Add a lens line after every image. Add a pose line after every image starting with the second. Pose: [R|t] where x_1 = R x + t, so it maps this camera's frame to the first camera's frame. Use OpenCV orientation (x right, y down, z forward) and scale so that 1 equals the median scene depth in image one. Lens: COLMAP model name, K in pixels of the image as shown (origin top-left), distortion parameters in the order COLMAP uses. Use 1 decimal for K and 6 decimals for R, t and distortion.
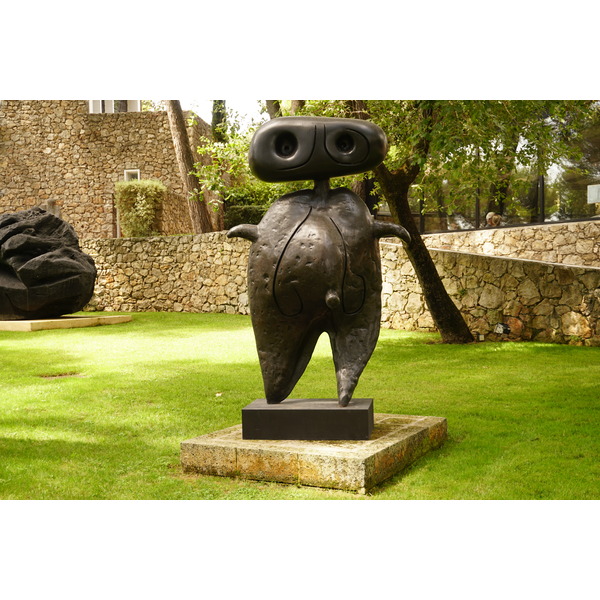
lens RADIAL K [[826.9, 0, 301.5], [0, 826.9, 298.6], [0, 0, 1]] dist [-0.000033, 0.000000]
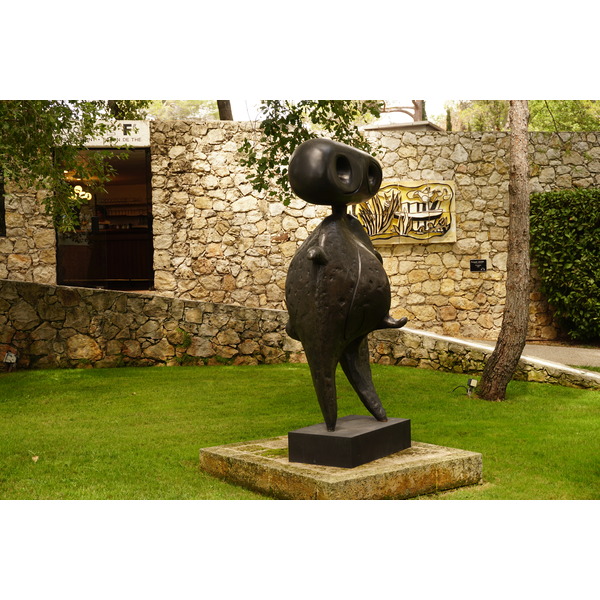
lens RADIAL K [[948.8, 0, 300.9], [0, 948.8, 299.9], [0, 0, 1]] dist [-0.021293, 0.000000]
pose [[0.413957, -0.011009, 0.910230, -0.436210], [0.030812, 0.999523, -0.001924, -0.010767], [-0.909775, 0.028843, 0.414098, 0.231367]]
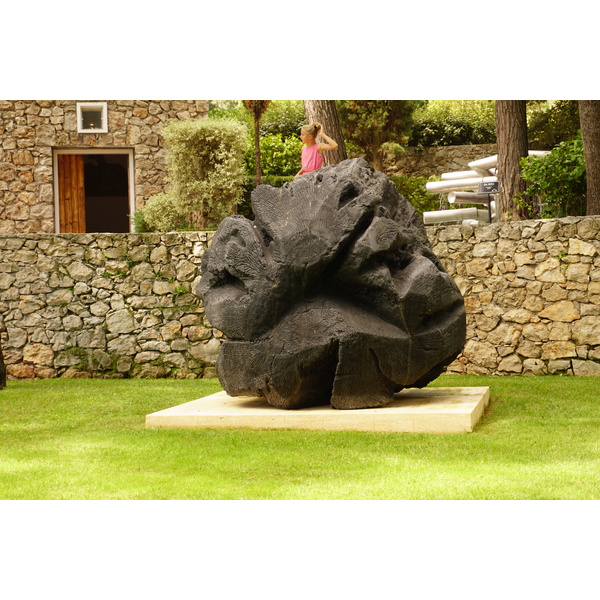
lens RADIAL K [[1235.4, 0, 300.3], [0, 1235.4, 299.8], [0, 0, 1]] dist [0.025422, 0.000000]
pose [[0.951096, -0.007701, 0.308800, -0.588032], [0.014745, 0.999681, -0.020487, -0.019338], [-0.308544, 0.024038, 0.950906, 0.369405]]
